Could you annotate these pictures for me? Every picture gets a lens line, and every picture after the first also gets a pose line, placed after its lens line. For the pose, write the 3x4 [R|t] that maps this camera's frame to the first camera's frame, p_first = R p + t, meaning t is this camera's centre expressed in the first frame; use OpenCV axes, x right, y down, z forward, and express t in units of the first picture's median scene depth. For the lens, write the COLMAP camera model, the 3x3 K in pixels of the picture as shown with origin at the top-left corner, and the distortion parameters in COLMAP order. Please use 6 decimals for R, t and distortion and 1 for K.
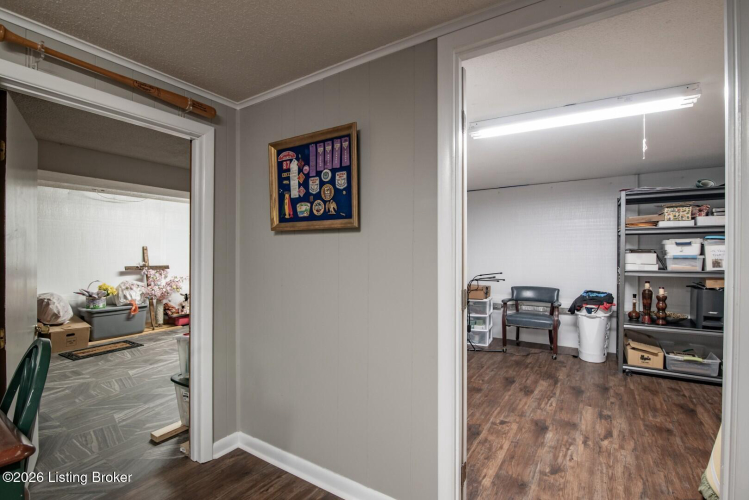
lens RADIAL K [[343.6, 0, 368.2], [0, 343.6, 258.0], [0, 0, 1]] dist [-0.014506, 0.000658]
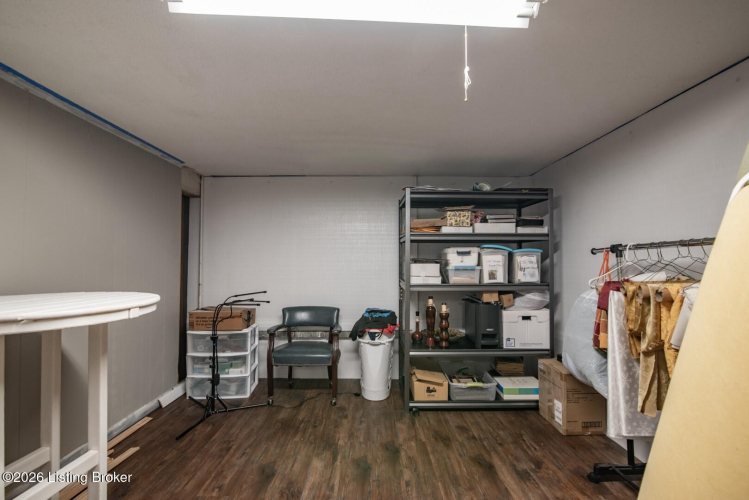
lens RADIAL K [[343.6, 0, 373.4], [0, 343.6, 255.6], [0, 0, 1]] dist [-0.014506, 0.000658]
pose [[0.823301, 0.011338, 0.567491, 0.219357], [0.006693, 0.999537, -0.029680, -0.009936], [-0.567565, 0.028234, 0.822844, 0.380111]]
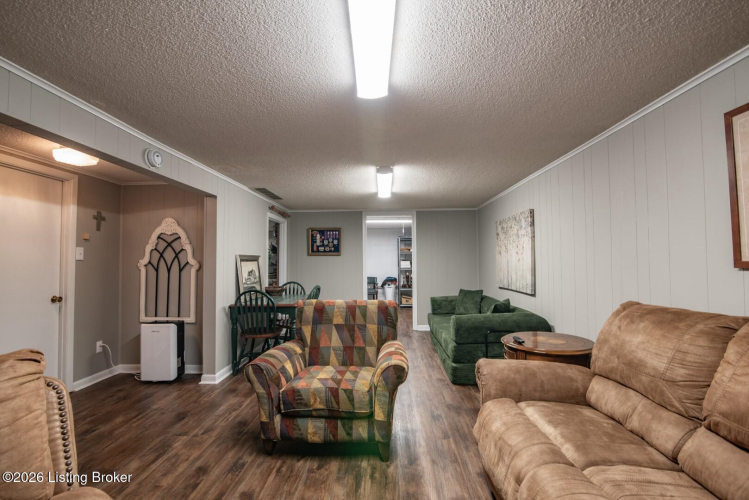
lens RADIAL K [[343.6, 0, 375.0], [0, 343.6, 249.9], [0, 0, 1]] dist [-0.014506, 0.000658]
pose [[0.847223, 0.013658, 0.531062, -0.821398], [0.011258, 0.998983, -0.043653, 0.011753], [-0.531118, 0.042963, 0.846208, -1.144427]]
